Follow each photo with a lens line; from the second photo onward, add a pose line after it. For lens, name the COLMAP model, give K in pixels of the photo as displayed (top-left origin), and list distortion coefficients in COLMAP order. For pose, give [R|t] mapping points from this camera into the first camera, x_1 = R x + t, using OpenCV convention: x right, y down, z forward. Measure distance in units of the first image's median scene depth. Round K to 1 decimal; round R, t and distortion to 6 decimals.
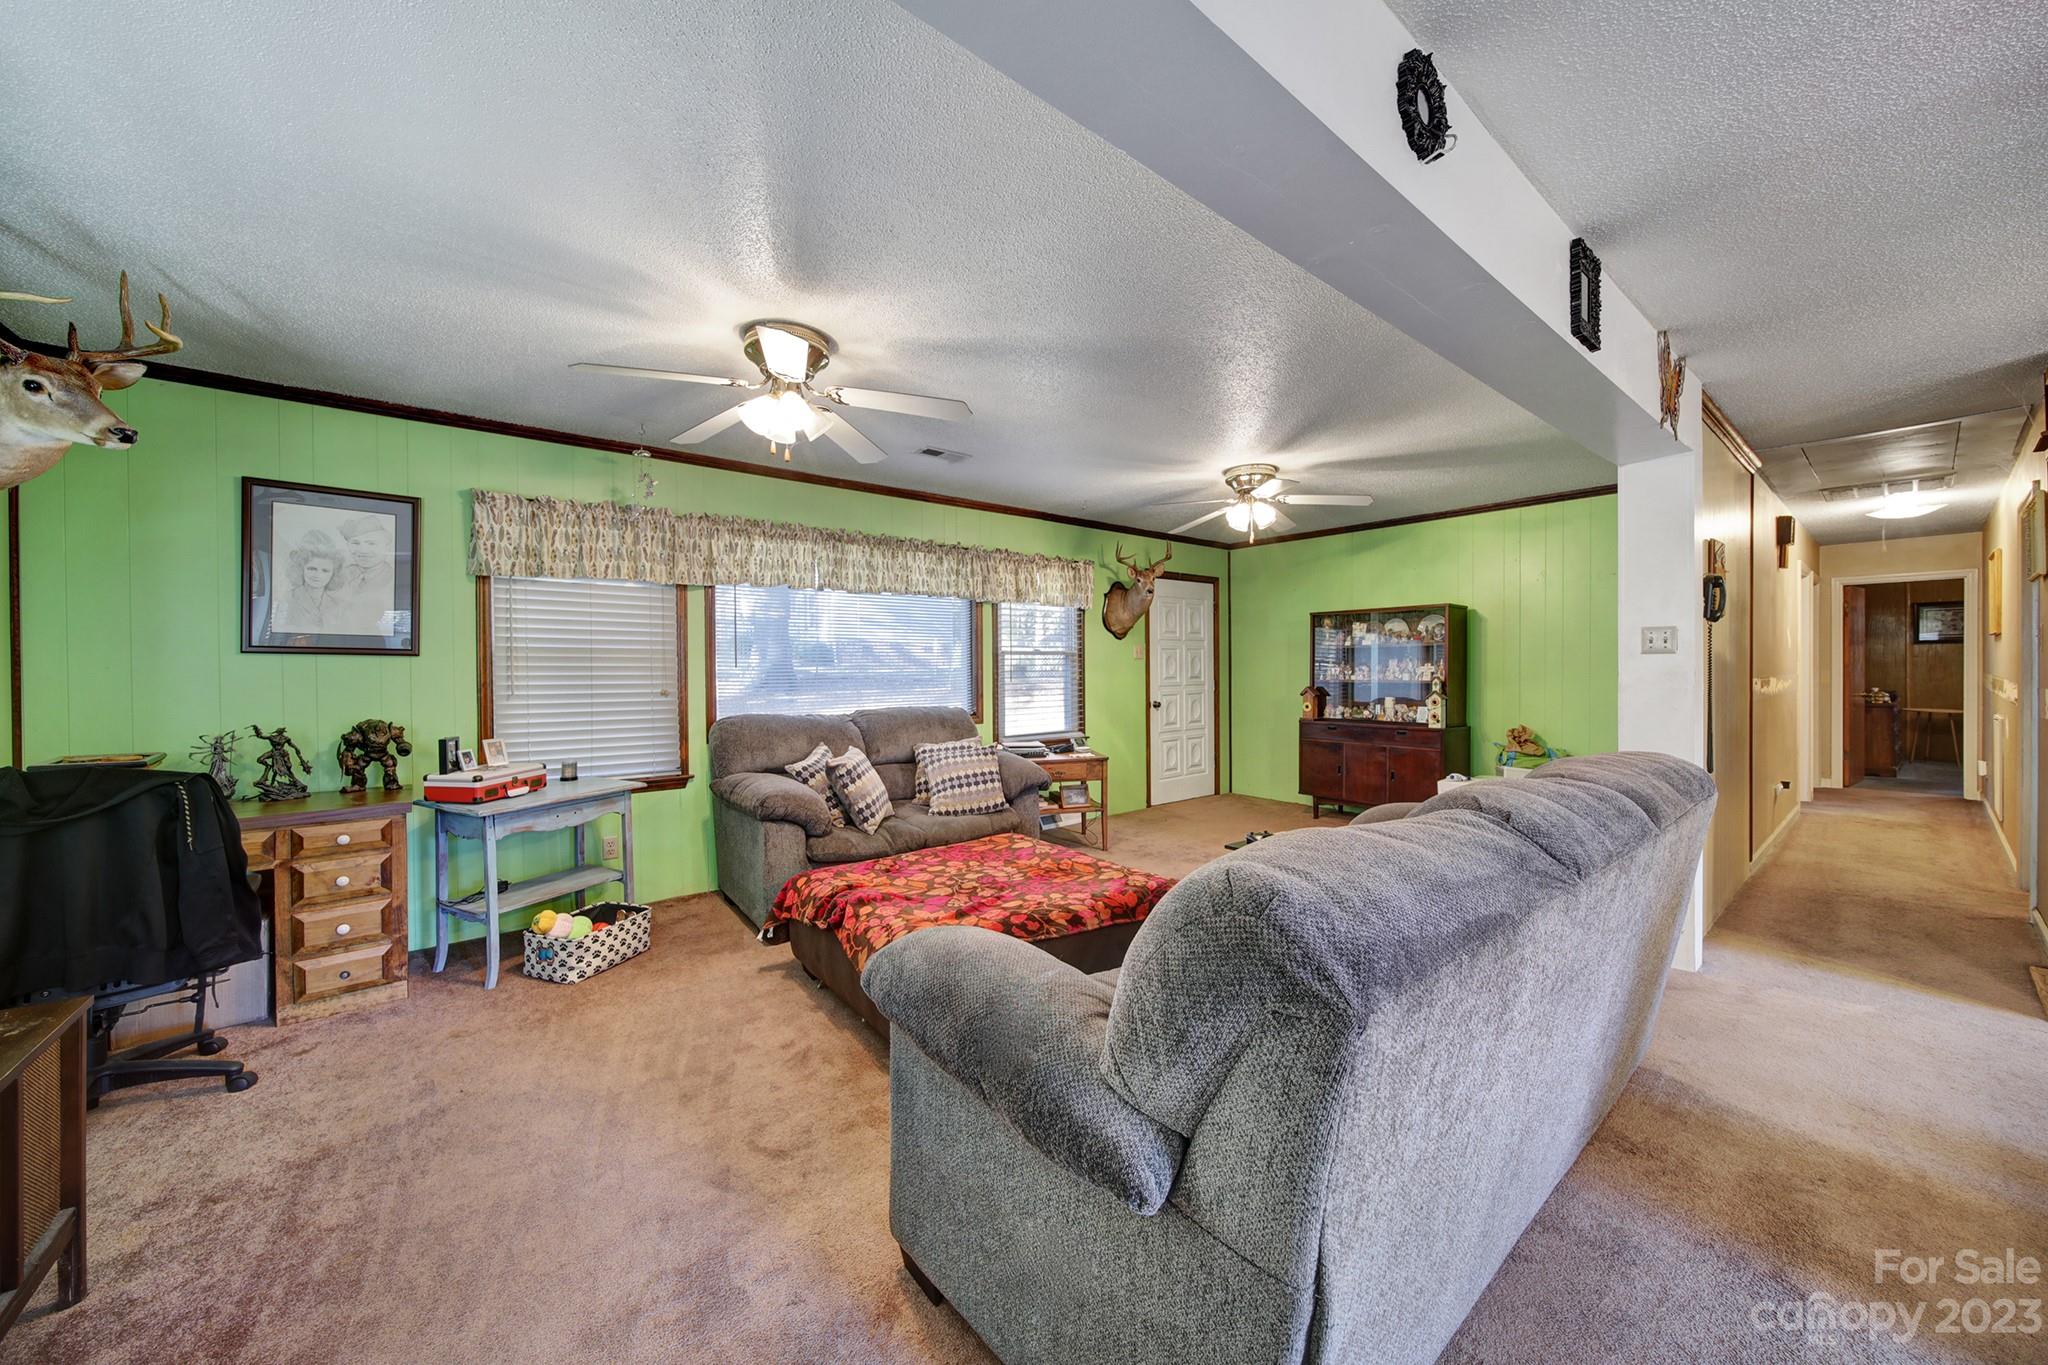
lens RADIAL K [[724.8, 0, 1018.6], [0, 724.8, 669.2], [0, 0, 1]] dist [-0.000372, -0.000135]
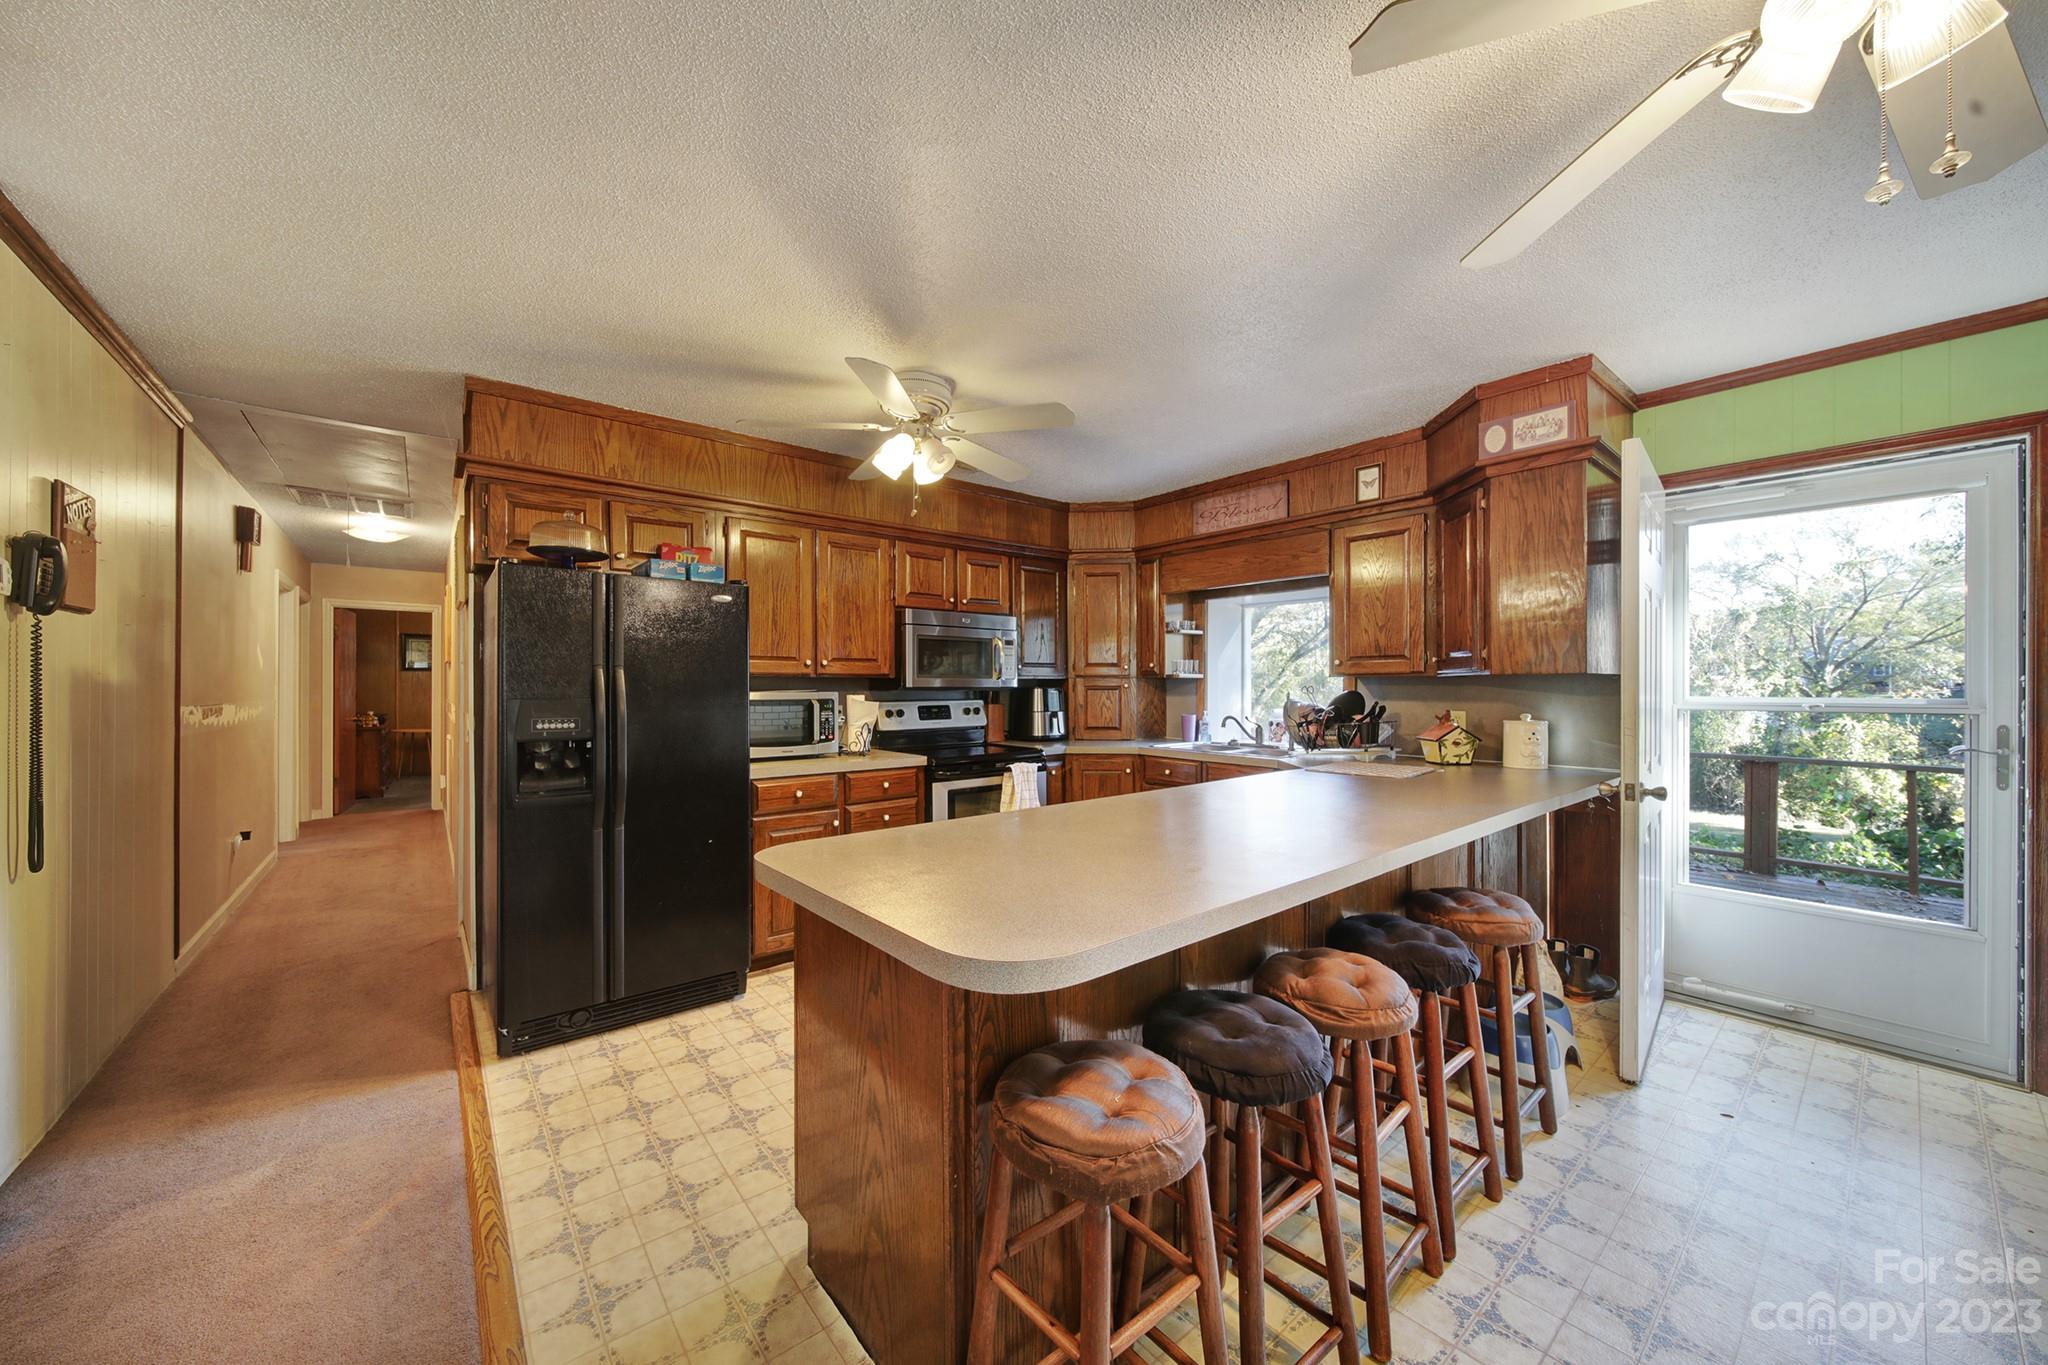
lens RADIAL K [[729.3, 0, 1015.1], [0, 729.3, 689.2], [0, 0, 1]] dist [-0.001215, -0.000154]
pose [[-0.004065, 0.007110, 0.999966, 0.352073], [-0.001952, 0.999973, -0.007118, -0.002485], [-0.999990, -0.001981, -0.004051, 0.205350]]
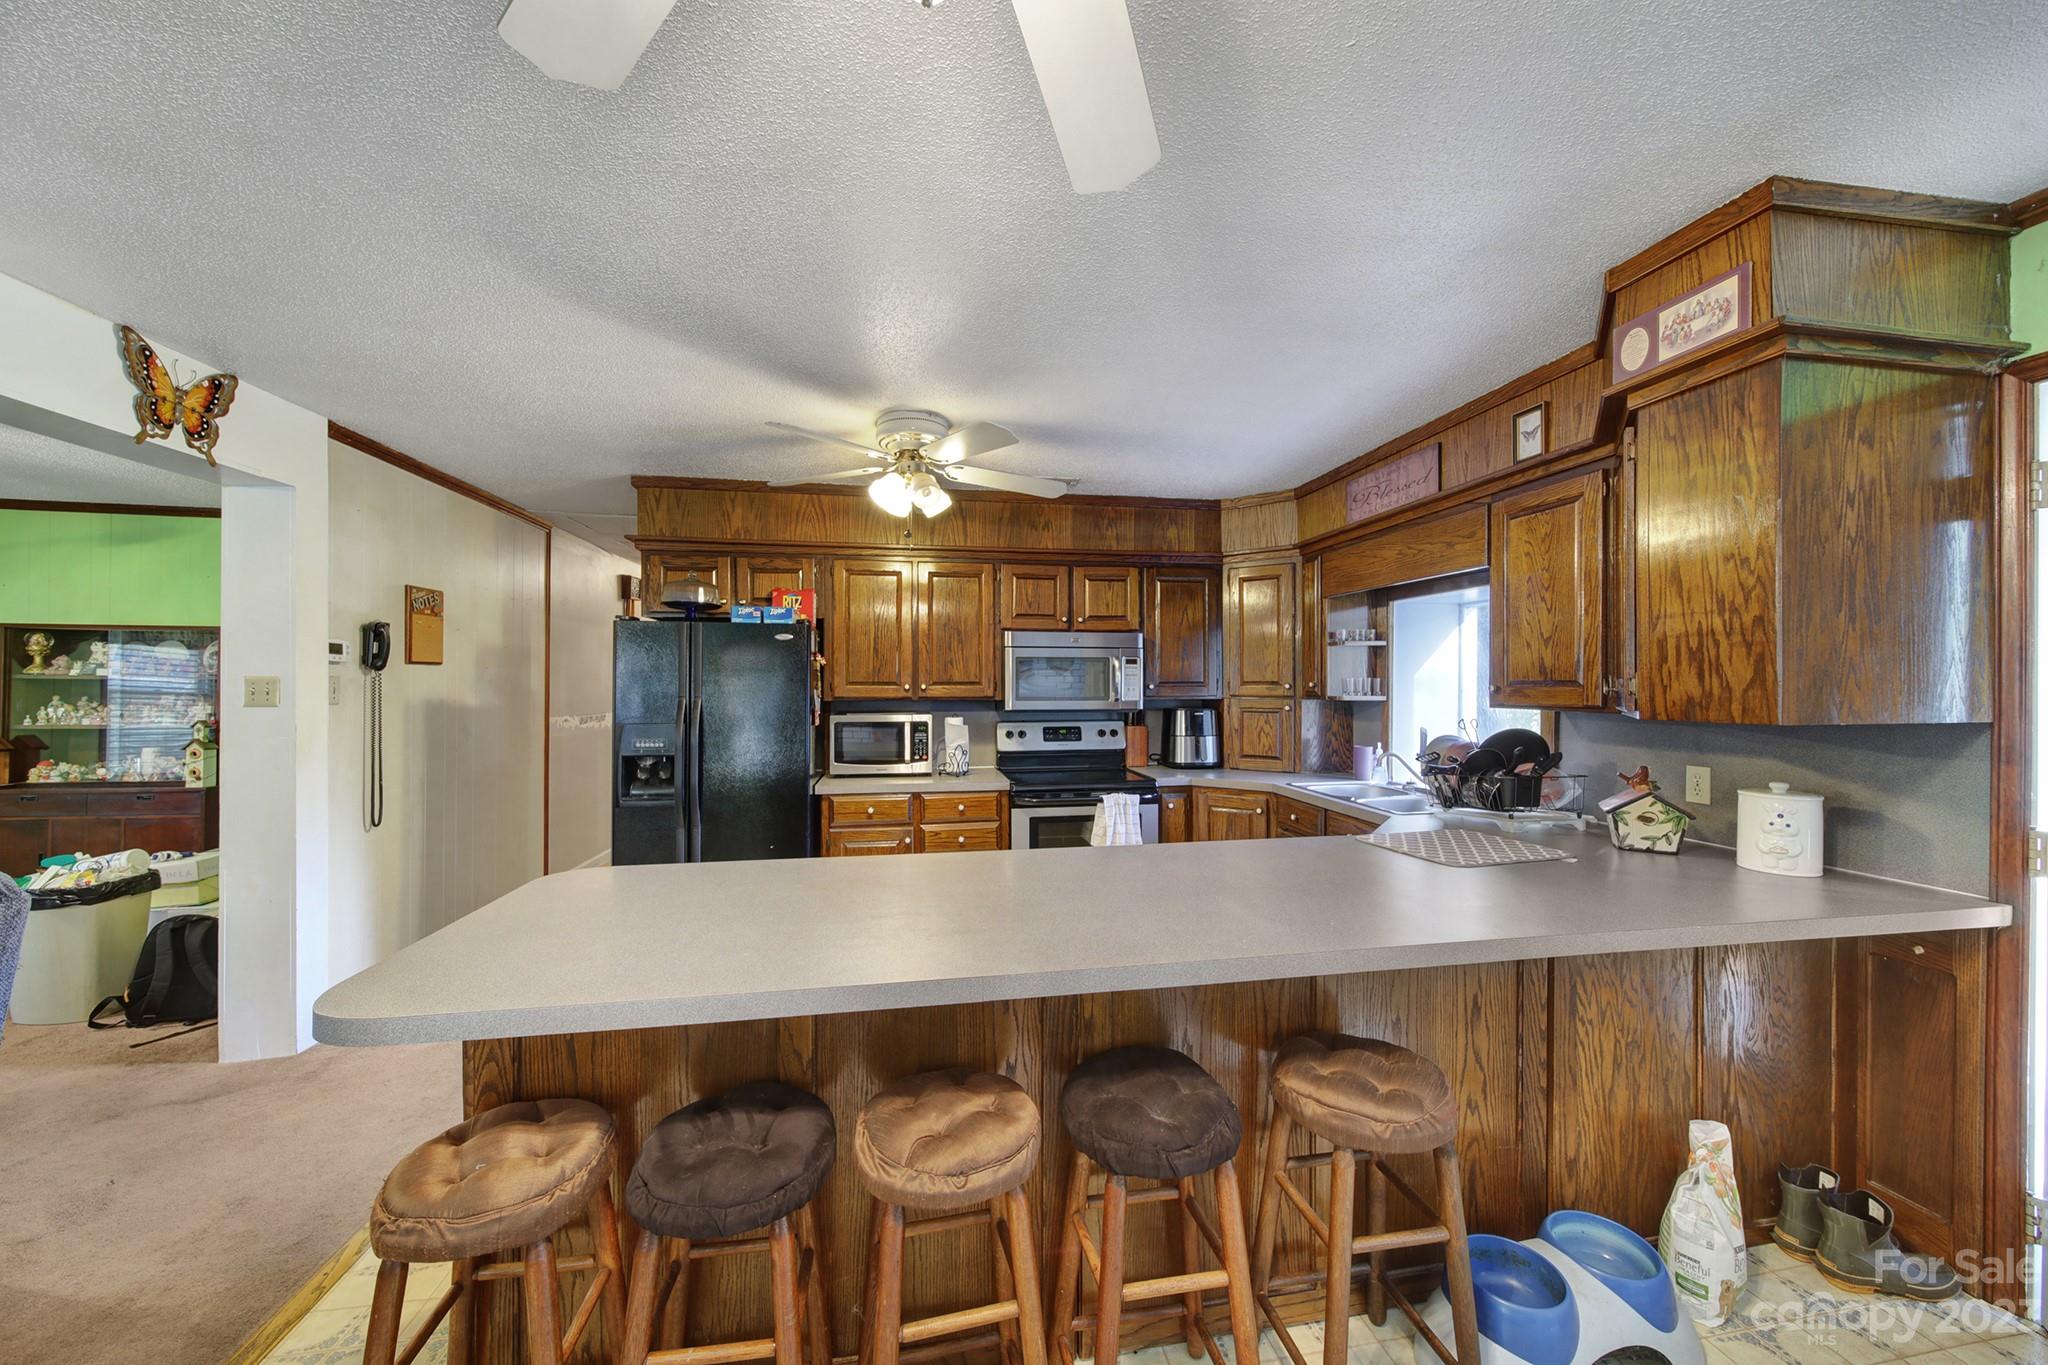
lens RADIAL K [[738.7, 0, 1024.0], [0, 738.7, 682.5], [0, 0, 1]] dist [0.000960, -0.000047]
pose [[0.489763, 0.013118, 0.871757, 0.500239], [-0.007936, 0.999912, -0.010587, -0.044884], [-0.871820, -0.001733, 0.489824, -0.226648]]
